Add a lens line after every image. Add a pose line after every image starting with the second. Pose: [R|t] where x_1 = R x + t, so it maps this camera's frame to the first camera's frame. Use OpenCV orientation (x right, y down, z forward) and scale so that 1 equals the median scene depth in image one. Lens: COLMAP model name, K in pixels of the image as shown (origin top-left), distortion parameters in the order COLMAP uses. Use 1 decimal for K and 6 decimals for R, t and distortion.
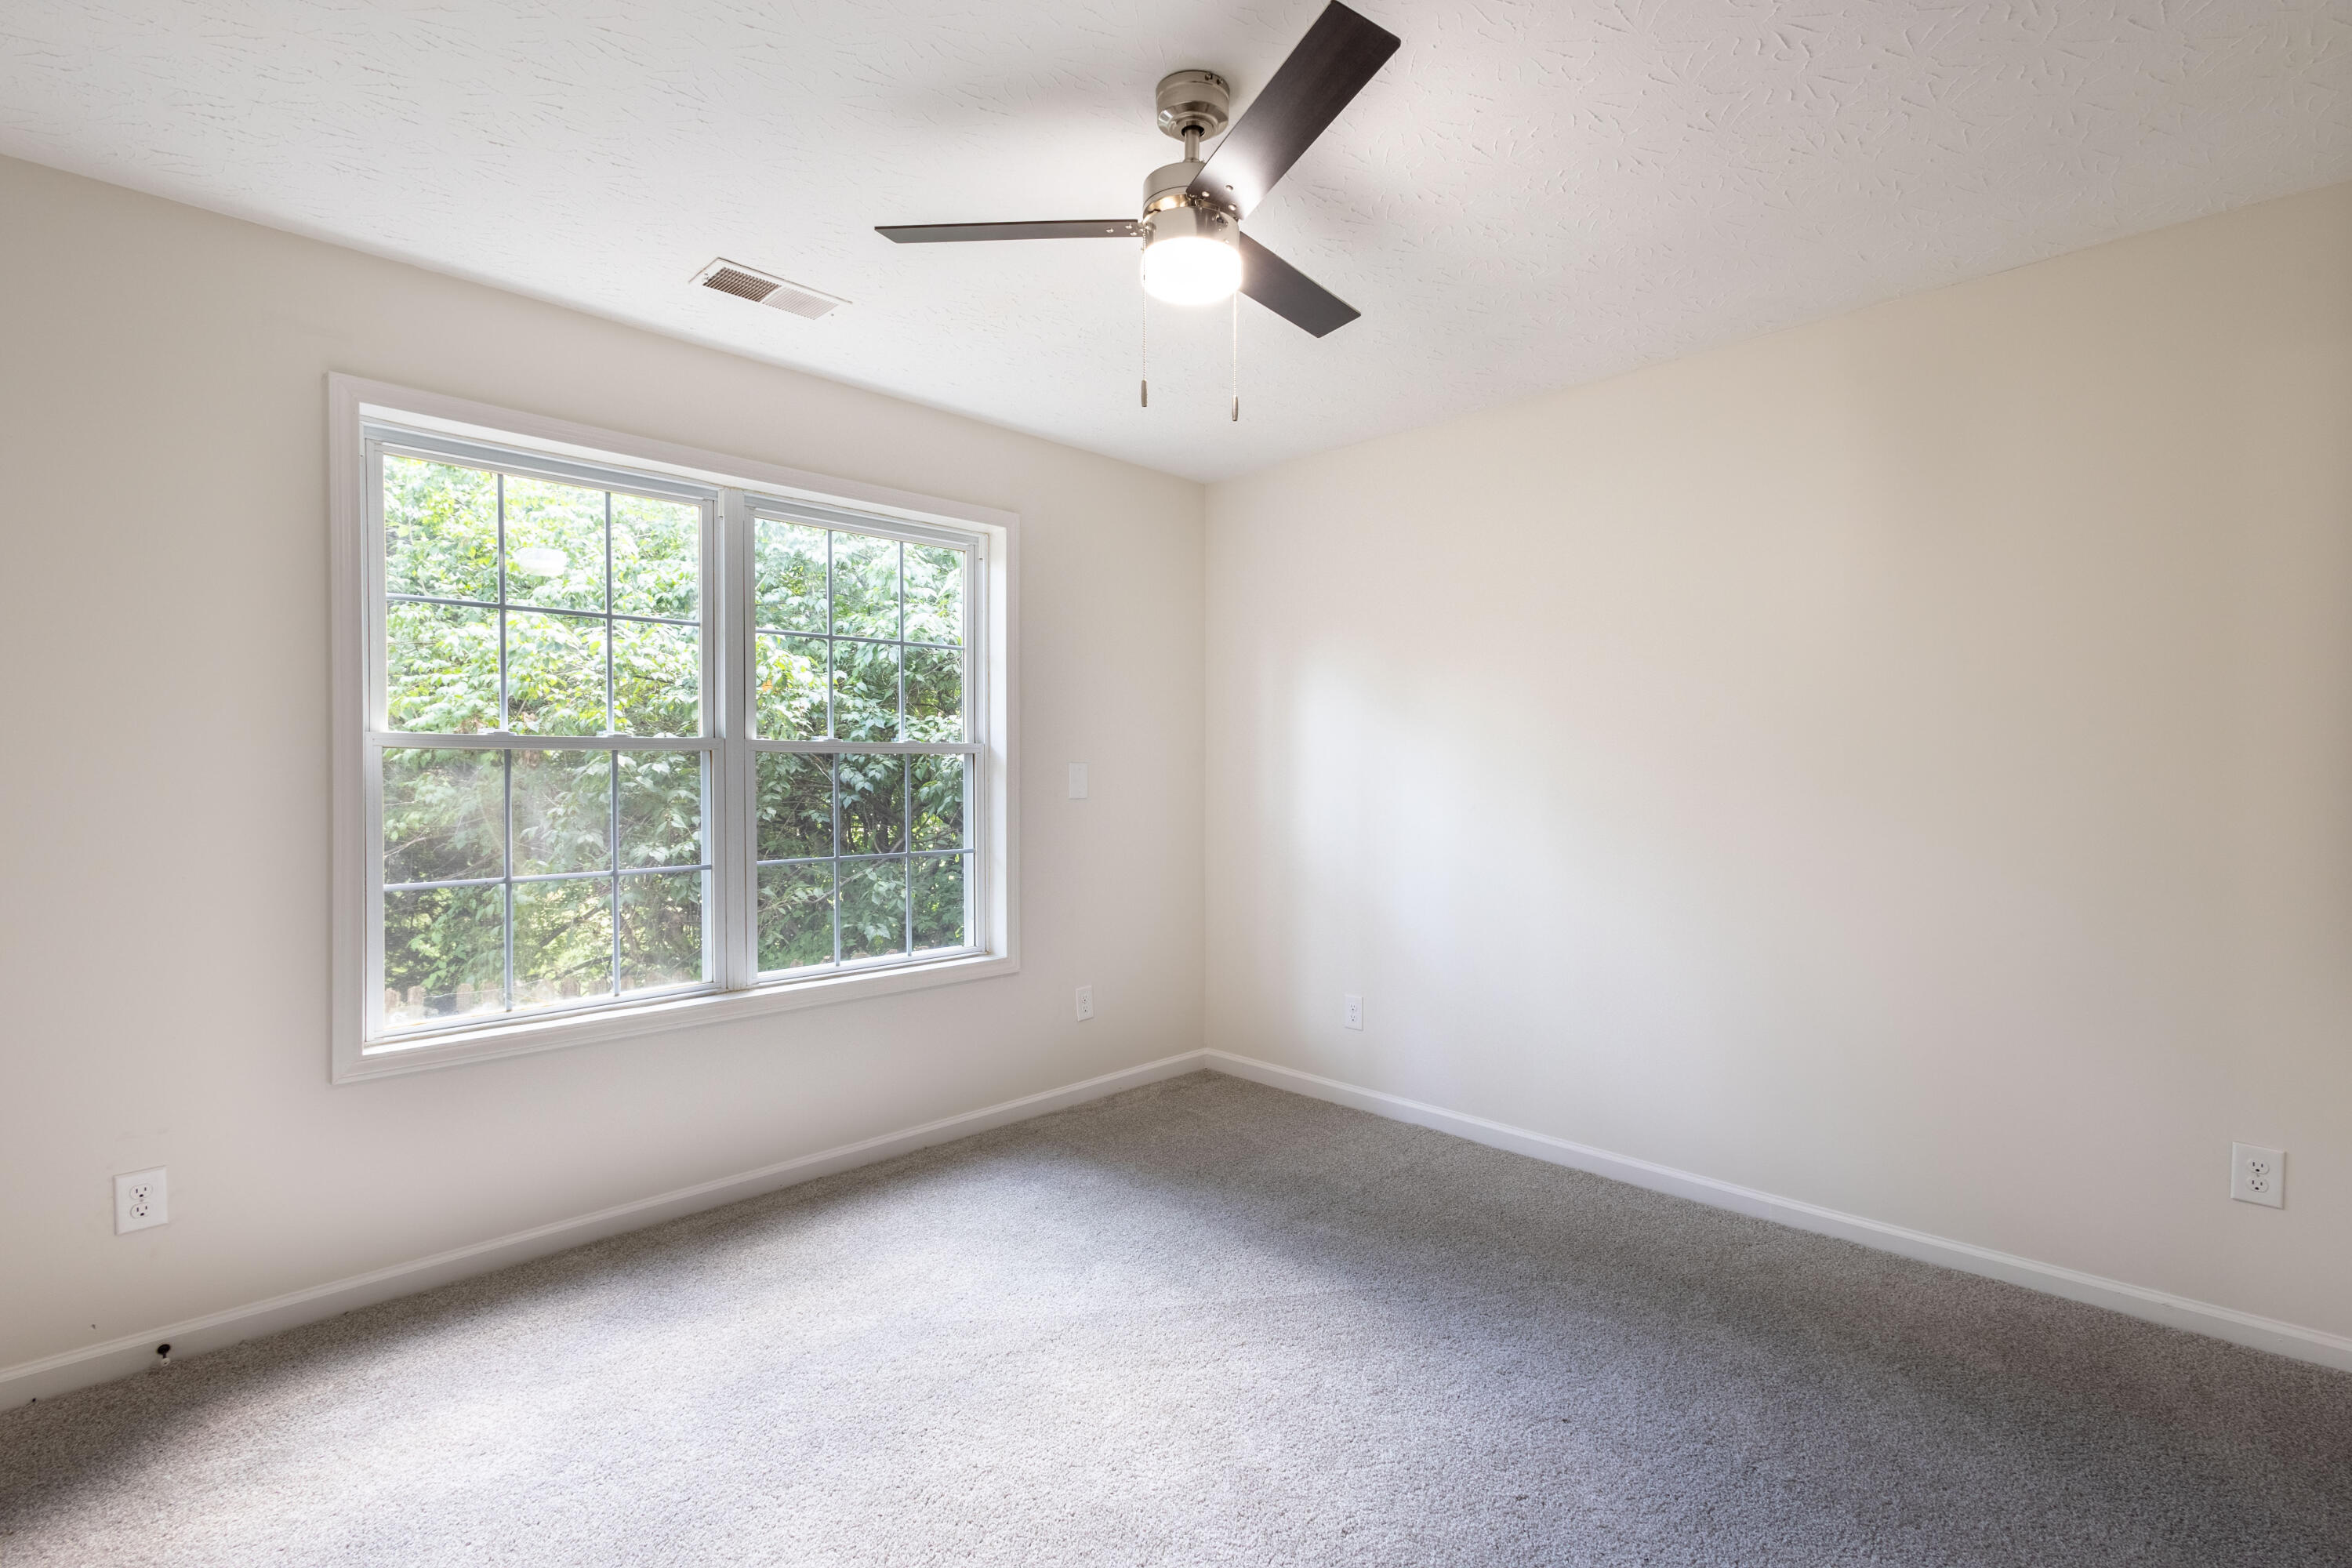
lens RADIAL K [[1011.7, 0, 1176.0], [0, 1011.7, 784.0], [0, 0, 1]] dist [-0.000921, -0.000242]
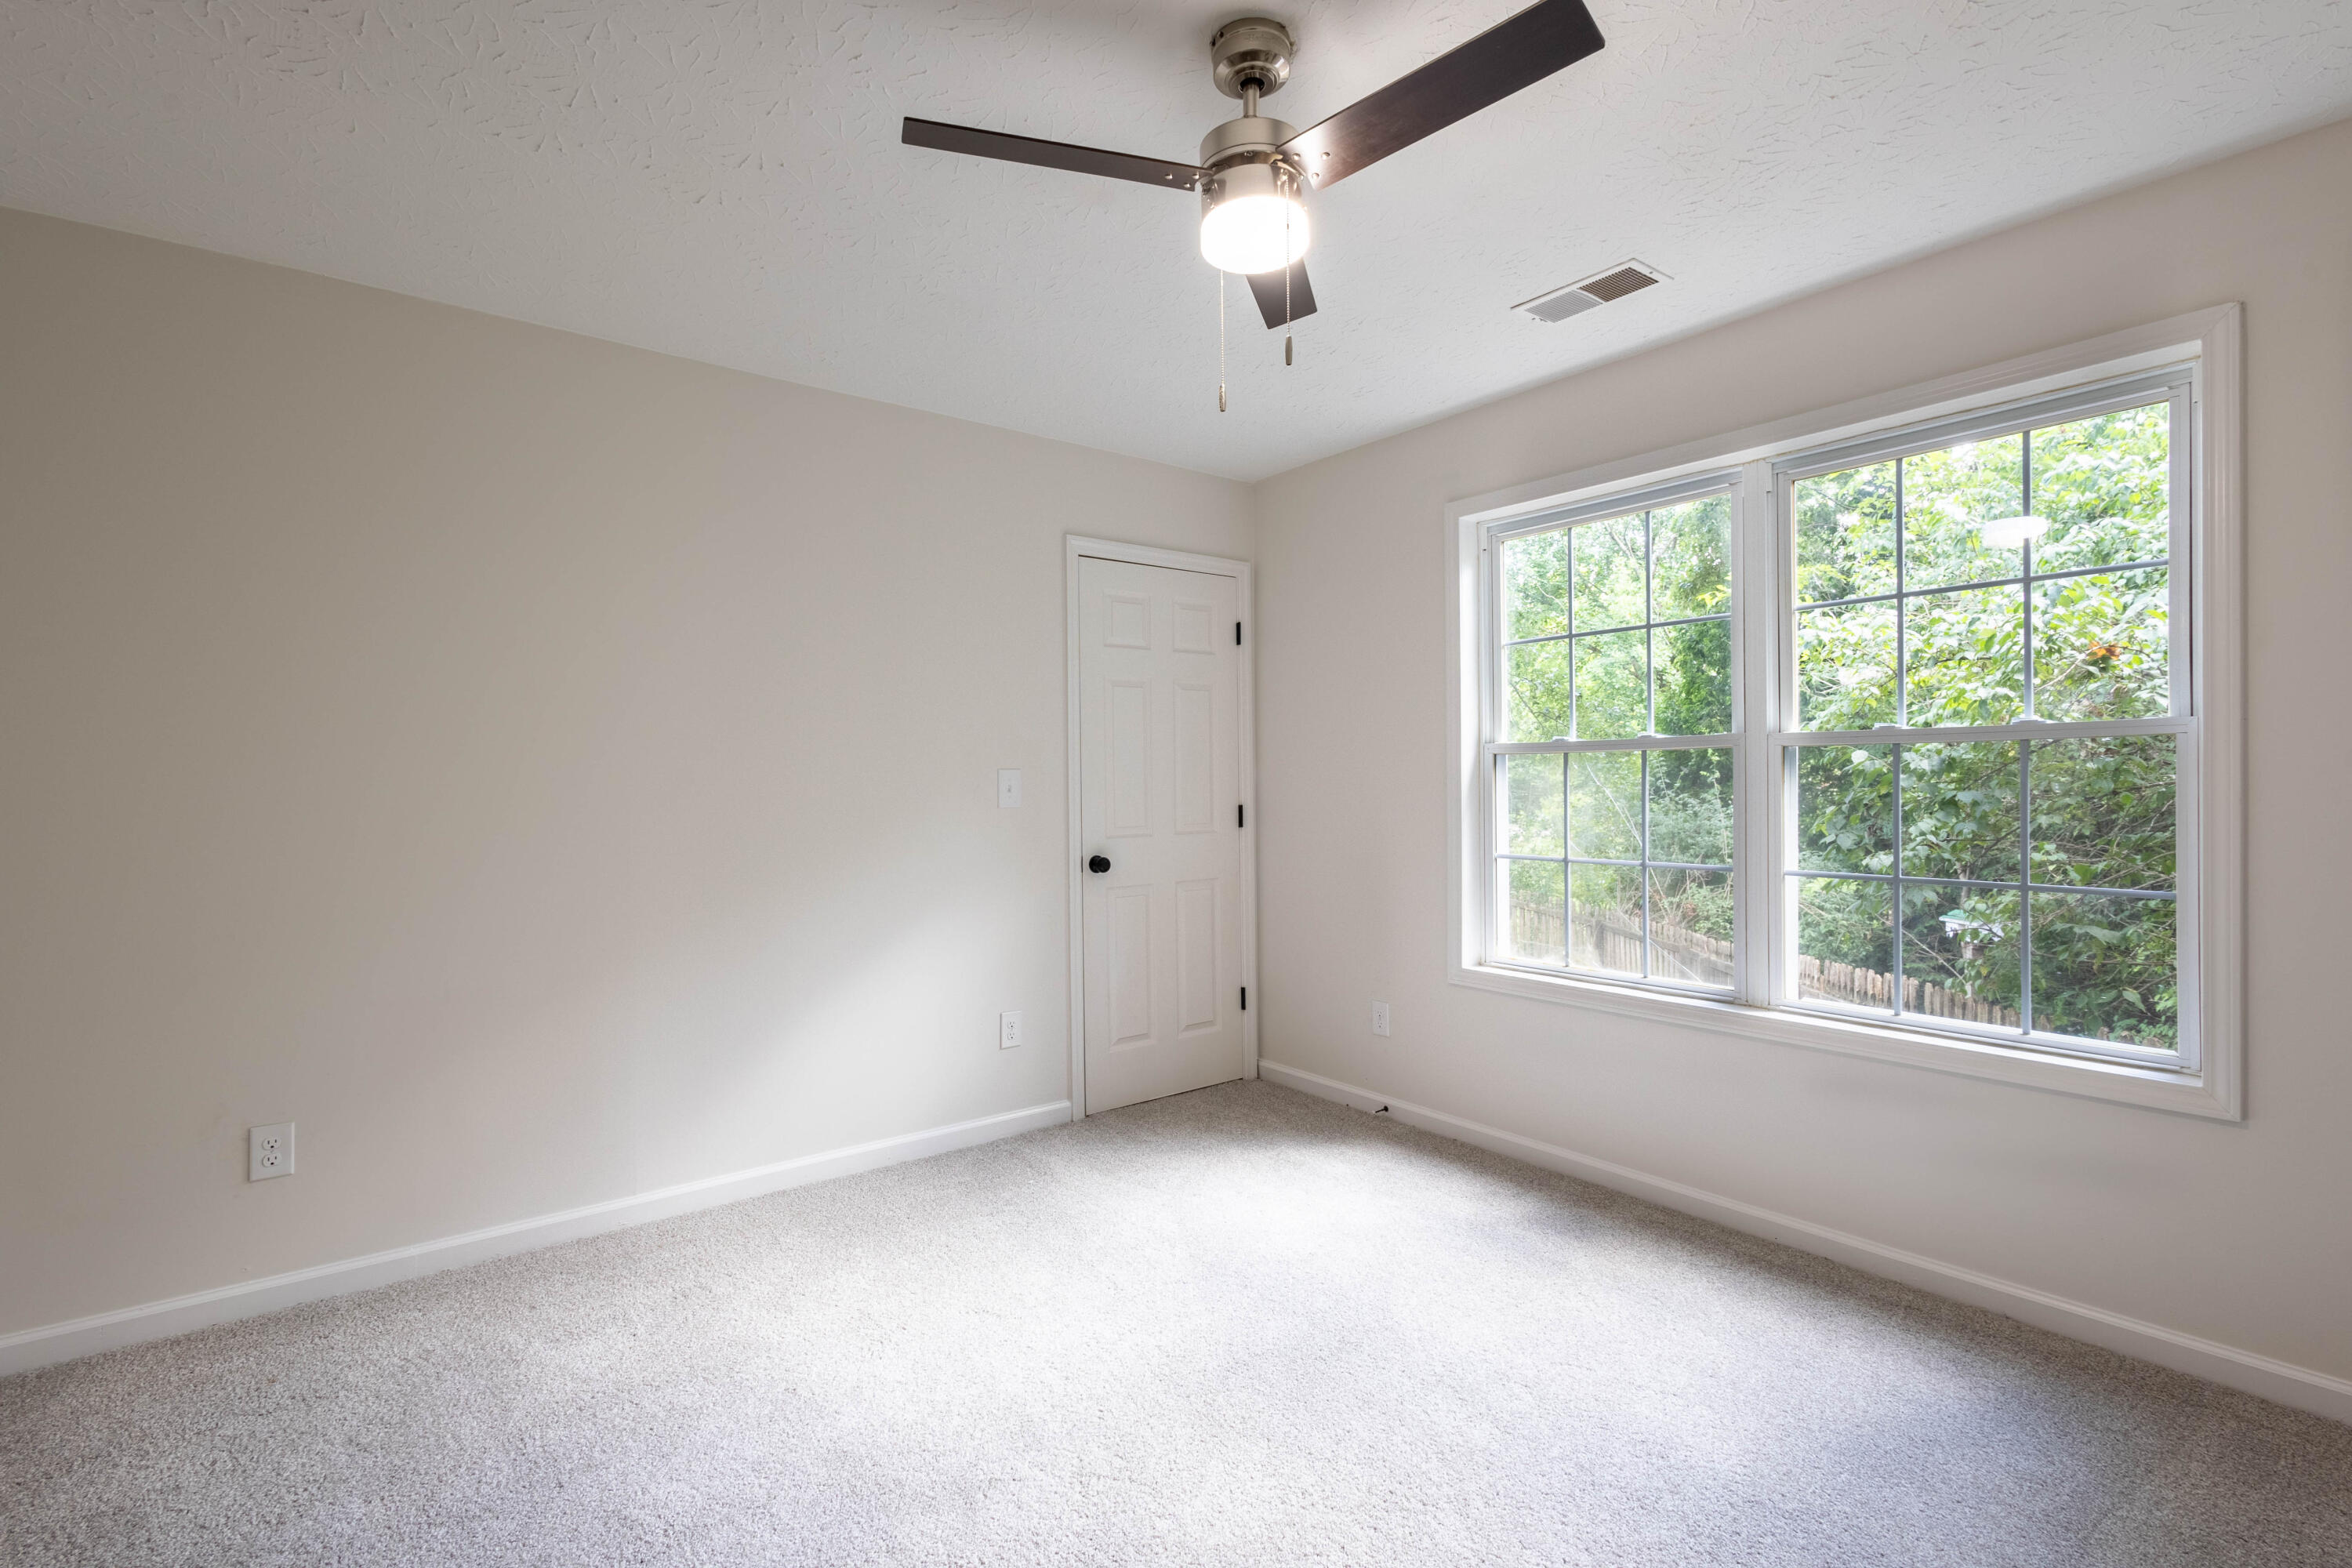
lens RADIAL K [[1079.5, 0, 1186.7], [0, 1079.5, 779.1], [0, 0, 1]] dist [0.011118, -0.000975]
pose [[-0.082489, 0.006447, -0.996571, 0.641904], [-0.001104, 0.999978, 0.006561, -0.008882], [0.996591, 0.001642, -0.082480, 0.616830]]
